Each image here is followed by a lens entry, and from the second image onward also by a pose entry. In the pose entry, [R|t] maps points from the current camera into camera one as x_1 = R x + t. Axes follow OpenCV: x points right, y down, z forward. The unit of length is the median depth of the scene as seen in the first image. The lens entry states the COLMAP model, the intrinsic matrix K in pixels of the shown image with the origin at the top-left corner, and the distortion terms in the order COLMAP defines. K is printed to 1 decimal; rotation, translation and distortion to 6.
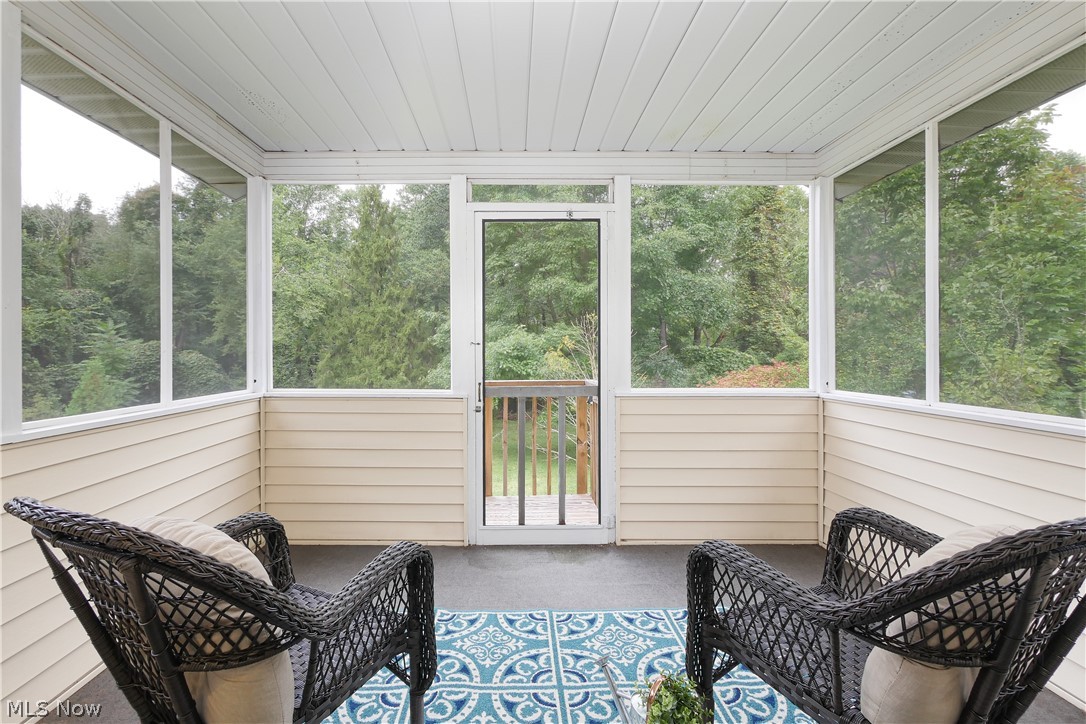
lens RADIAL K [[465.0, 0, 542.4], [0, 465.0, 359.7], [0, 0, 1]] dist [-0.004837, -0.000104]
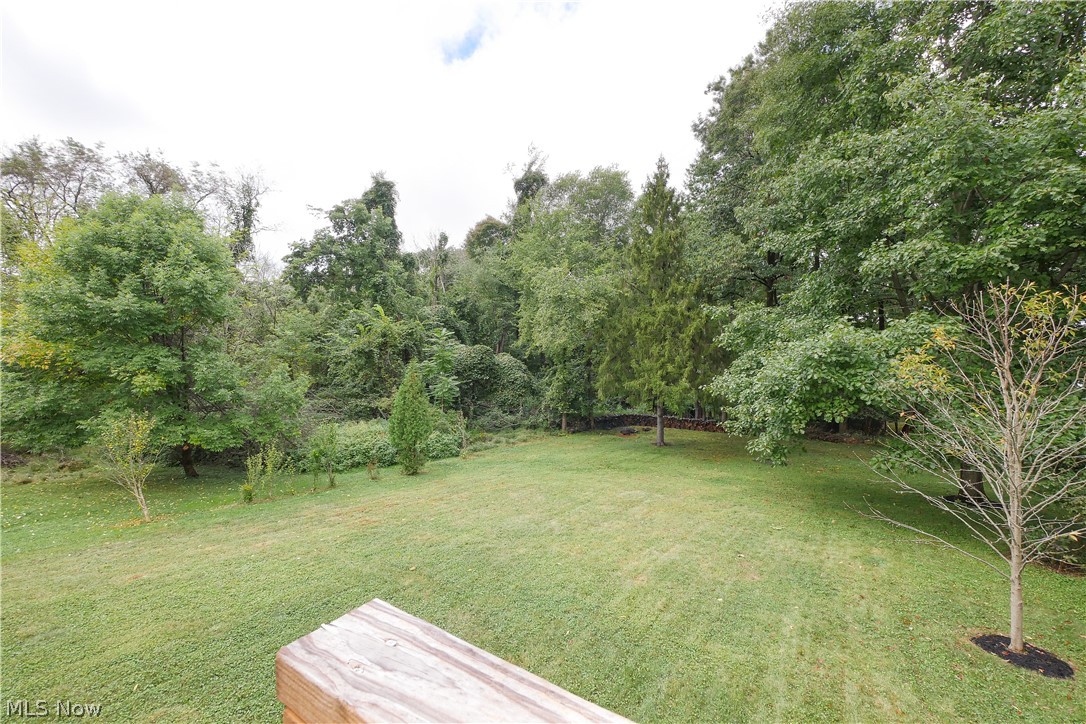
lens RADIAL K [[465.0, 0, 542.4], [0, 465.0, 359.7], [0, 0, 1]] dist [-0.004837, -0.000104]
pose [[0.818724, 0.008783, -0.574120, -0.016934], [-0.013226, 0.999906, -0.003564, -0.001176], [0.574035, 0.010511, 0.818763, 0.122074]]
